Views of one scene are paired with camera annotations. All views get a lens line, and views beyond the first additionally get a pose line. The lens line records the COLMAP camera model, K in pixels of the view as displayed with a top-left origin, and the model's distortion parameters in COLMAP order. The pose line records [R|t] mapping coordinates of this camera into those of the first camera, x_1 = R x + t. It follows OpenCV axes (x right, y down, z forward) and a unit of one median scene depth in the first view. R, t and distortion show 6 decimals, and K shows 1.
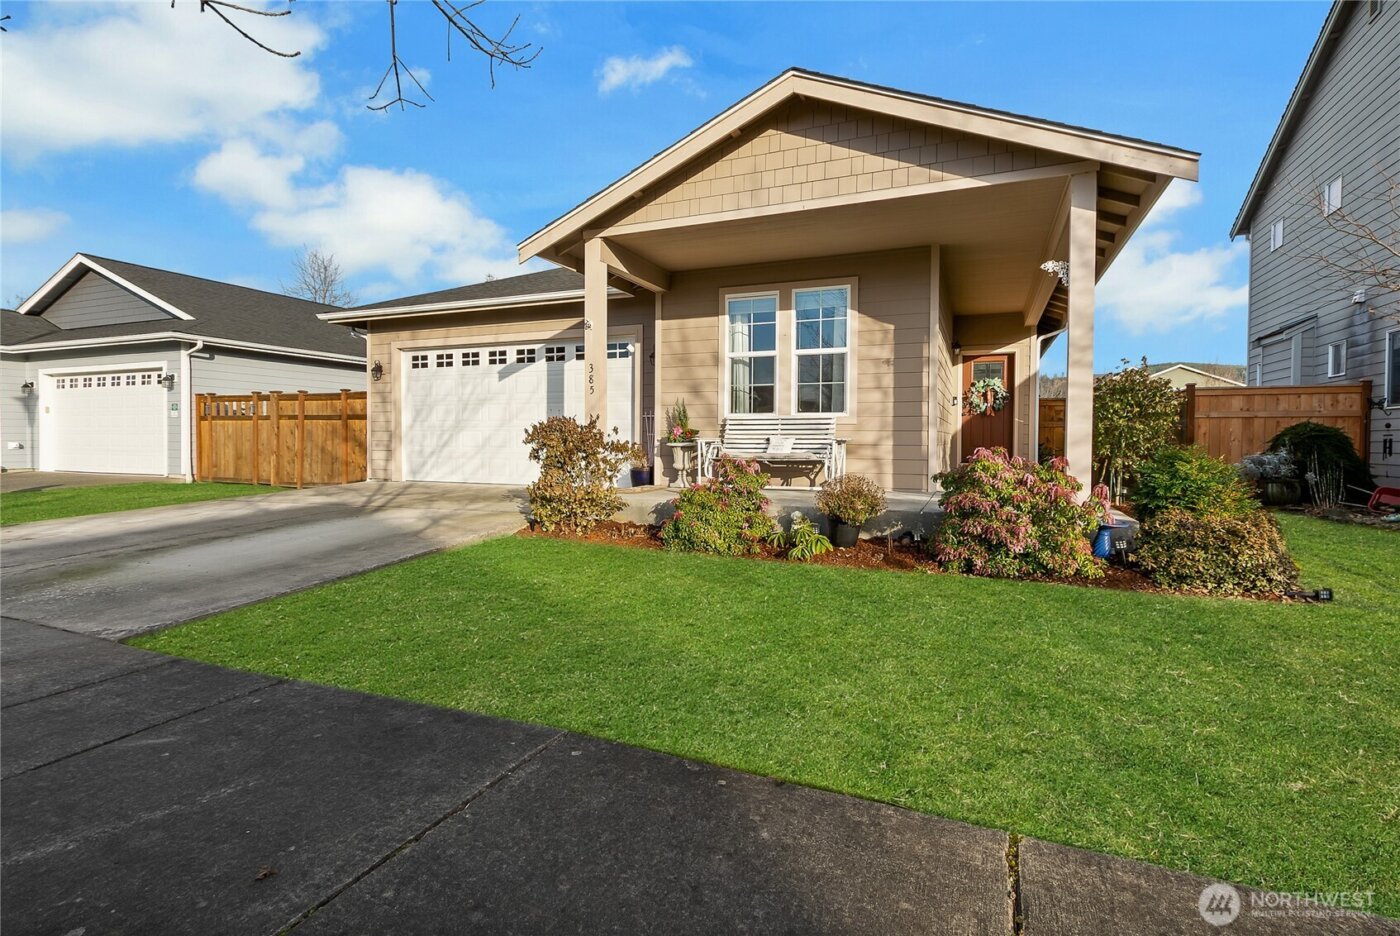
lens RADIAL K [[696.8, 0, 659.4], [0, 696.8, 466.5], [0, 0, 1]] dist [0.003487, 0.000293]
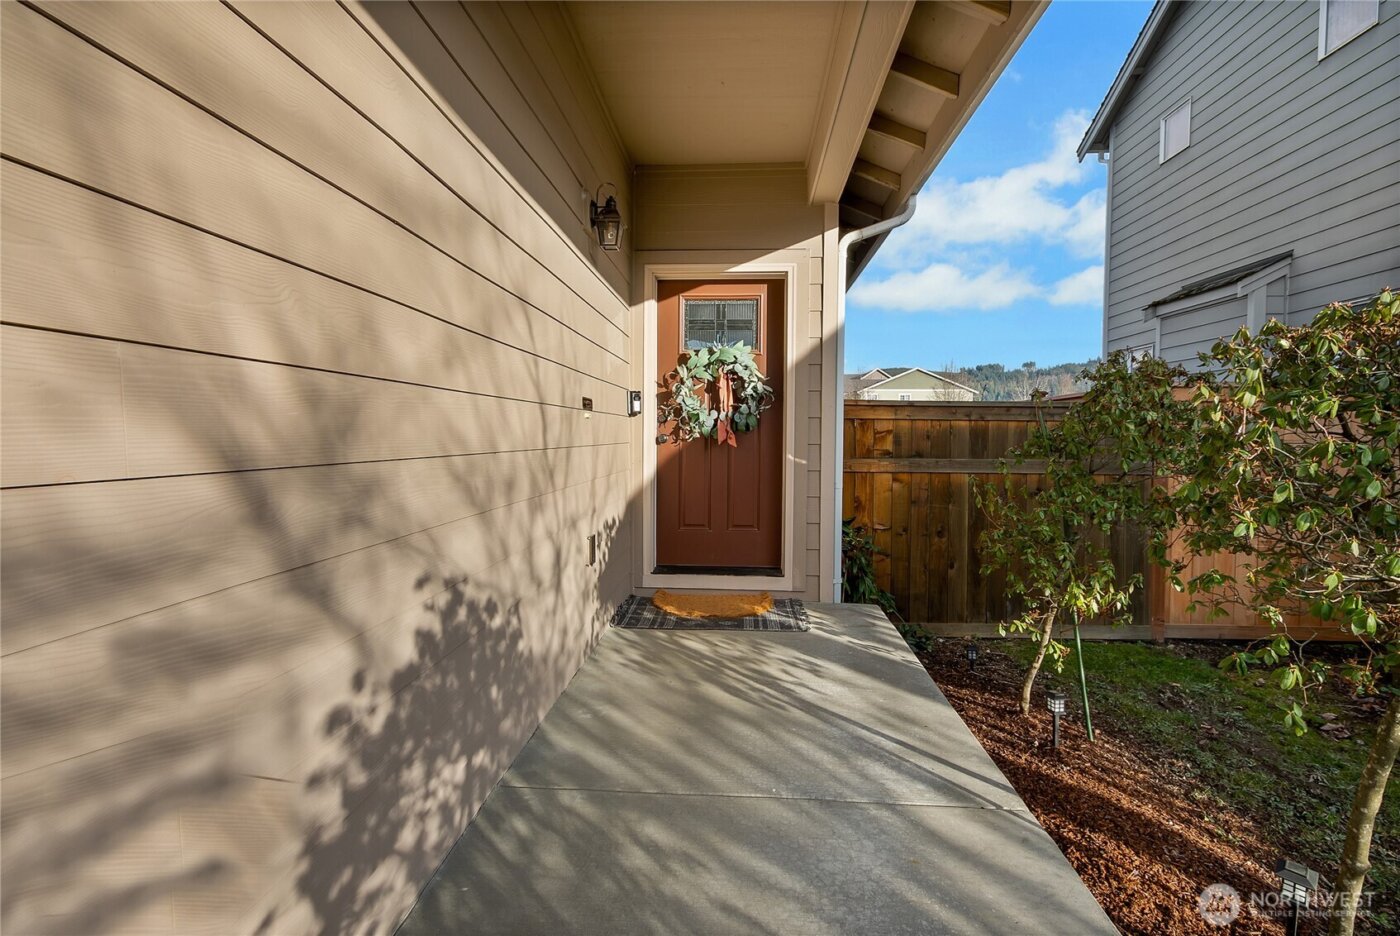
lens RADIAL K [[662.7, 0, 675.0], [0, 662.7, 457.7], [0, 0, 1]] dist [0.002832, -0.000035]
pose [[0.950583, -0.009388, 0.310328, 0.338913], [0.007662, 0.999948, 0.006779, -0.068432], [-0.310375, -0.004066, 0.950605, 0.673659]]
